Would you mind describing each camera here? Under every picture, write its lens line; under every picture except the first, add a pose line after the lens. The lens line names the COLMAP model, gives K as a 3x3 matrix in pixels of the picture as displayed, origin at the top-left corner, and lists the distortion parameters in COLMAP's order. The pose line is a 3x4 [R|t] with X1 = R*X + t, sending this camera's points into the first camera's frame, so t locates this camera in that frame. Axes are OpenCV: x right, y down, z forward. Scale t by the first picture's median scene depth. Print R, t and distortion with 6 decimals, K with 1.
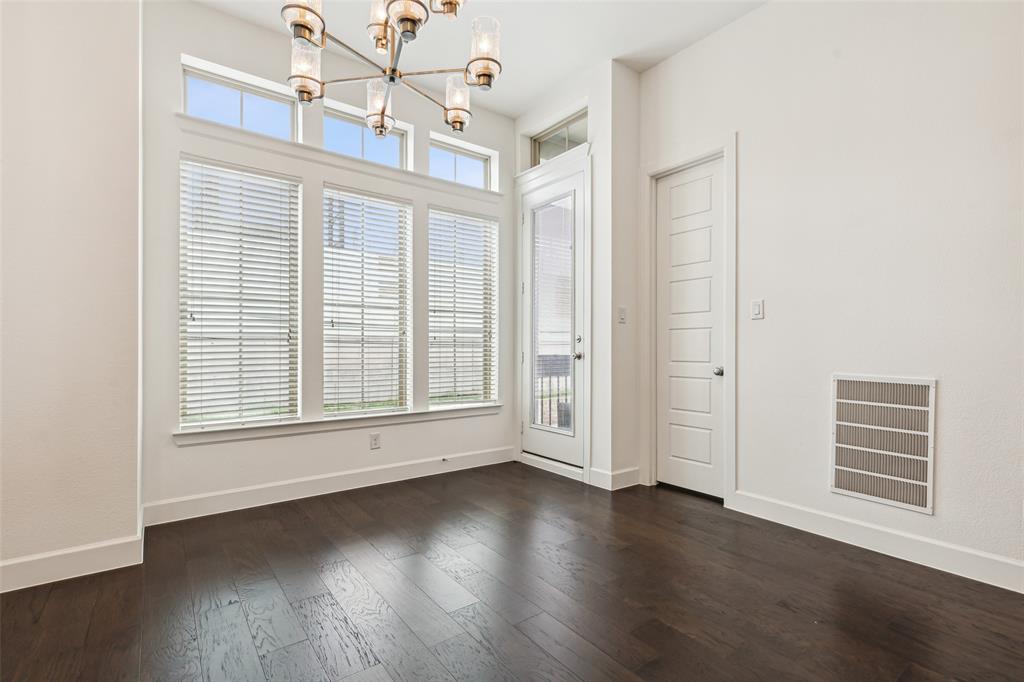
lens RADIAL K [[469.8, 0, 494.2], [0, 469.8, 343.9], [0, 0, 1]] dist [0.002187, 0.000131]
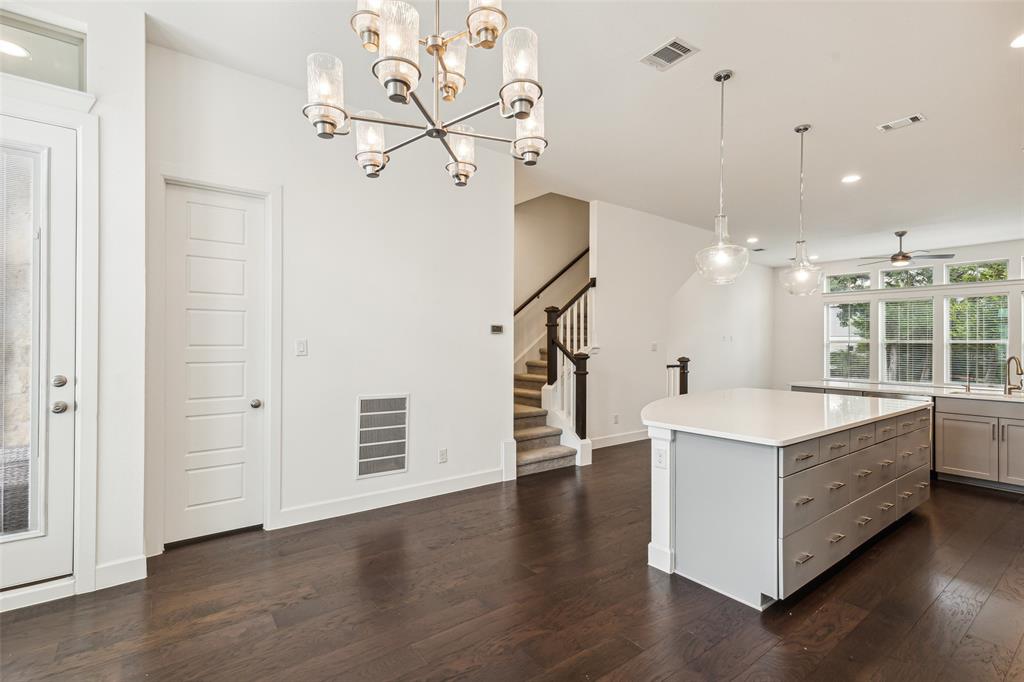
lens RADIAL K [[468.5, 0, 507.9], [0, 468.5, 346.5], [0, 0, 1]] dist [0.003345, 0.000299]
pose [[-0.017687, -0.006099, 0.999825, -0.698159], [-0.006904, 0.999958, 0.005977, -0.097400], [-0.999820, -0.006797, -0.017728, 0.569088]]
